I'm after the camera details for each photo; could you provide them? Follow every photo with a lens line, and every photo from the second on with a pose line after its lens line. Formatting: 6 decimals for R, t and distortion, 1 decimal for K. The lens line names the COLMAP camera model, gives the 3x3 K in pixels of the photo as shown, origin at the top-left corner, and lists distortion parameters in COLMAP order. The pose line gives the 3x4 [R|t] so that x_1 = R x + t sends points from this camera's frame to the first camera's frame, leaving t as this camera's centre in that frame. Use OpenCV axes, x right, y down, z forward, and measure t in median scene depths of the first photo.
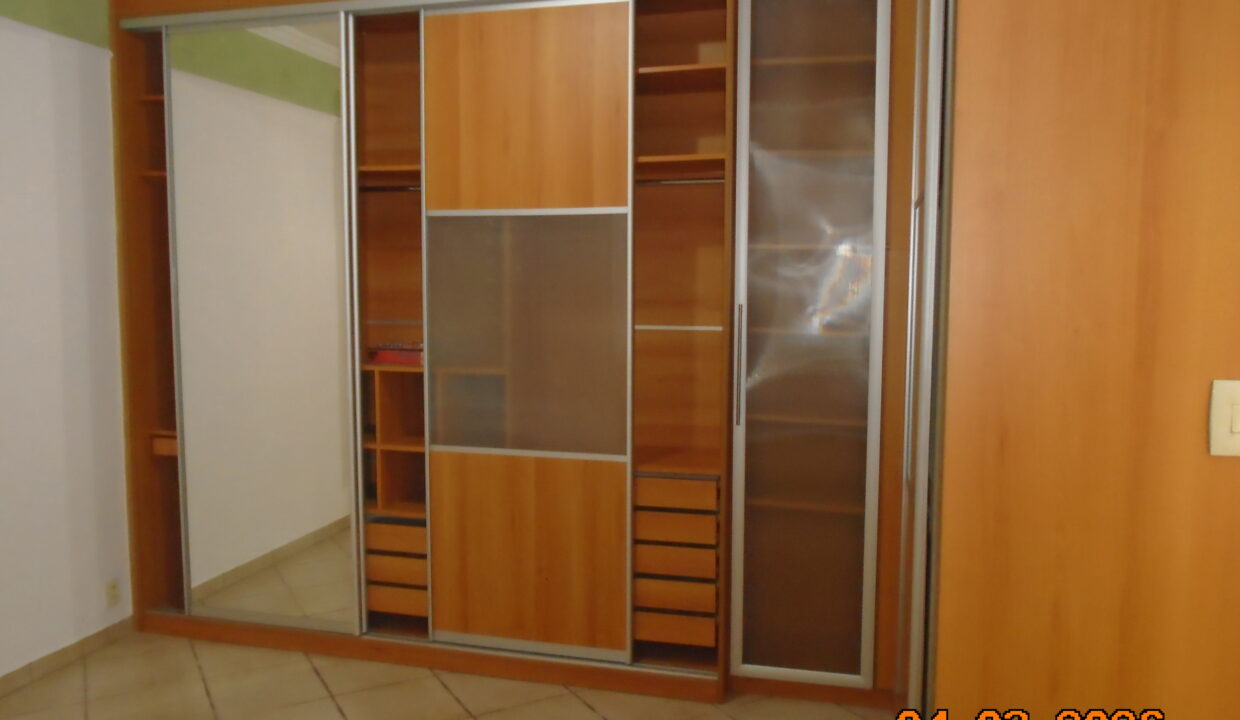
lens RADIAL K [[942.5, 0, 620.0], [0, 942.5, 360.0], [0, 0, 1]] dist [-0.037453, 0.002720]
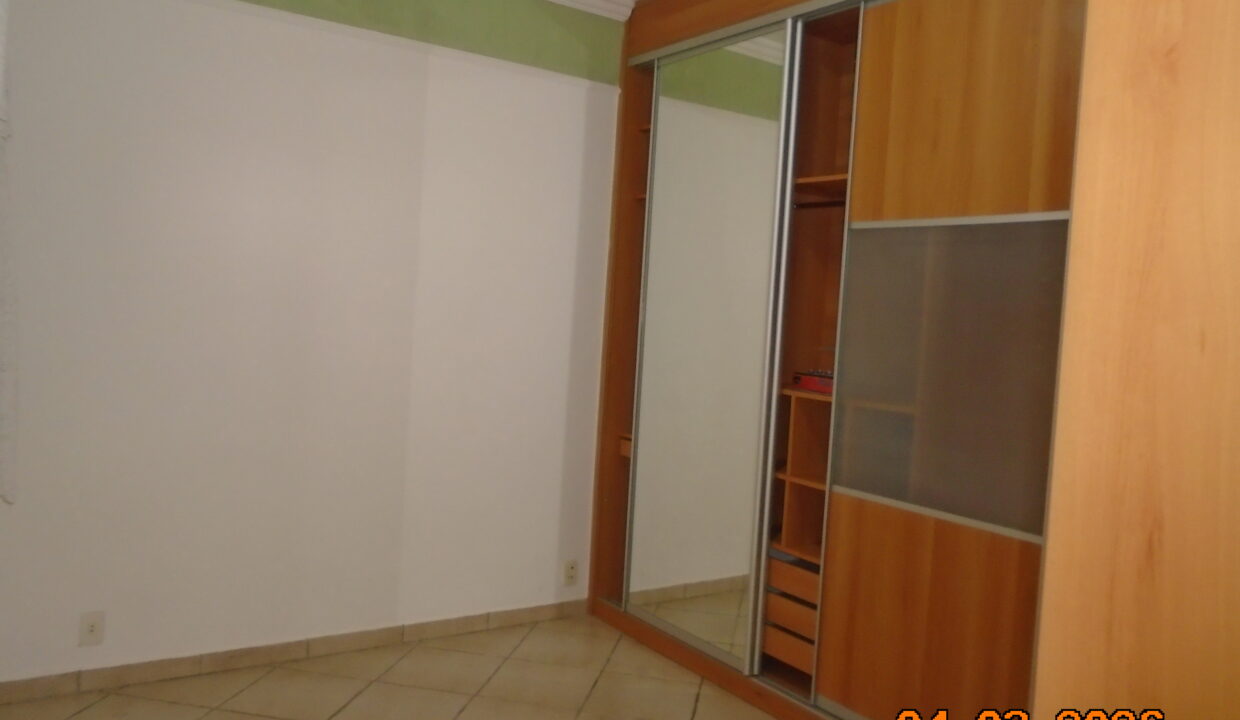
lens RADIAL K [[942.5, 0, 620.0], [0, 942.5, 360.0], [0, 0, 1]] dist [-0.037453, 0.002720]
pose [[0.740890, 0.075681, -0.667349, 0.231536], [-0.116793, 0.993010, -0.017051, 0.011963], [0.661394, 0.090575, 0.744550, 0.190283]]
